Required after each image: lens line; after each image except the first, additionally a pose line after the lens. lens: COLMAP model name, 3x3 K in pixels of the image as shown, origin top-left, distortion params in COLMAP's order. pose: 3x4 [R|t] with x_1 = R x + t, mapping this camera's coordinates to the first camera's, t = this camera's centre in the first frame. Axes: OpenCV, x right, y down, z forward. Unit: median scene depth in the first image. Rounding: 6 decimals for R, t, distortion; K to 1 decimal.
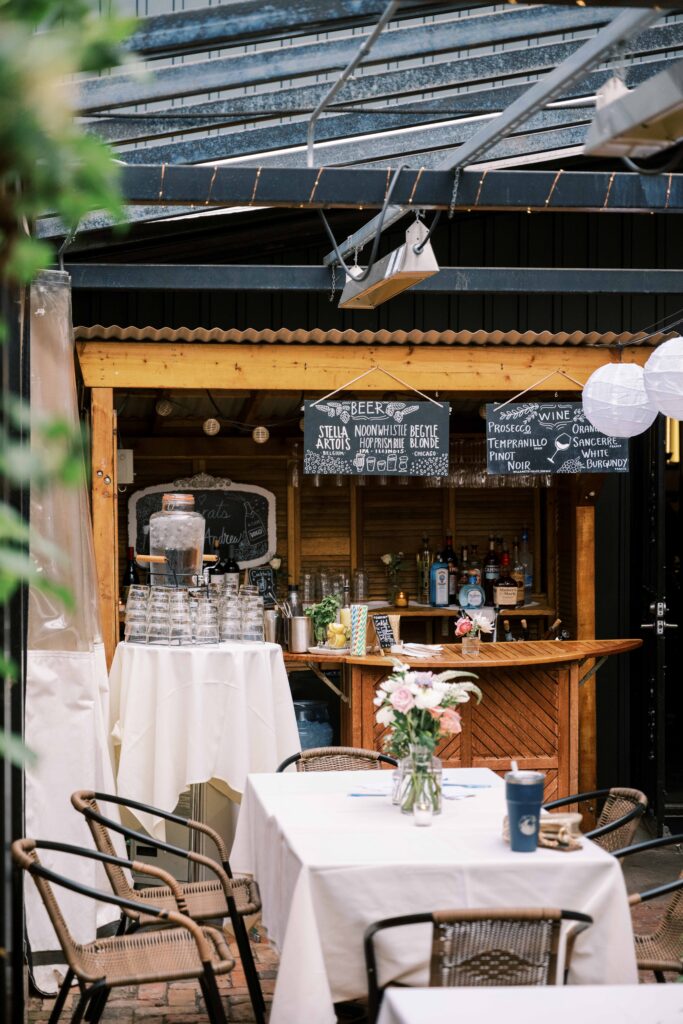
lens RADIAL K [[2107.0, 0, 341.5], [0, 2107.0, 511.7], [0, 0, 1]] dist [-0.057609, 0.000000]
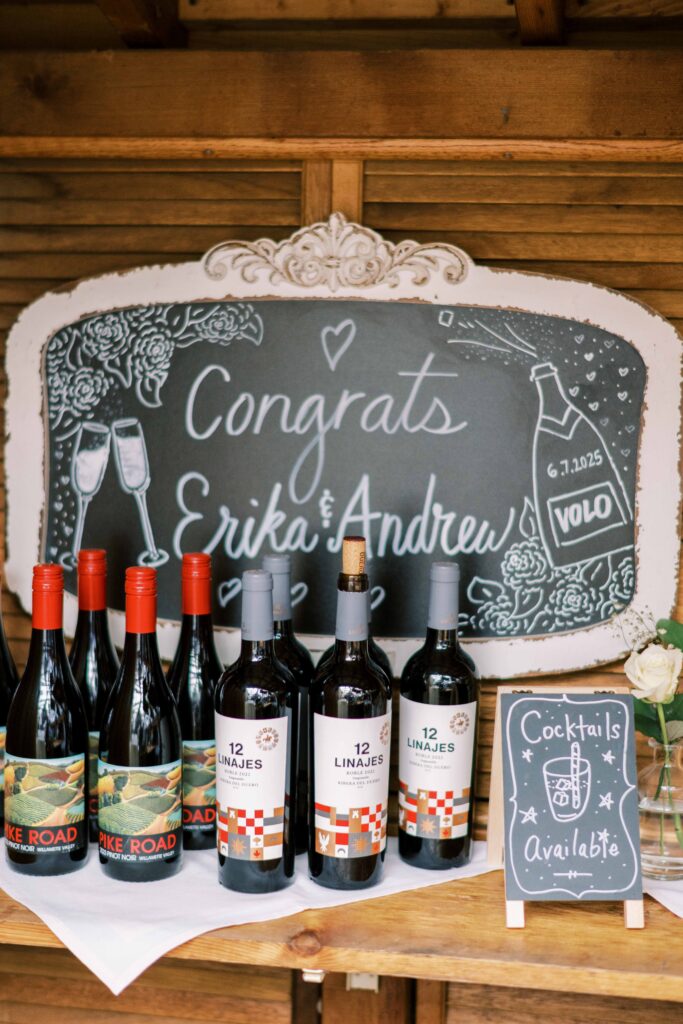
lens RADIAL K [[1701.1, 0, 341.5], [0, 1701.1, 510.8], [0, 0, 1]] dist [-0.018078, 0.000000]
pose [[0.941857, 0.058292, -0.330920, -0.006856], [-0.040765, 0.997386, 0.059666, 0.000839], [0.333533, -0.042707, 0.941771, 0.834895]]
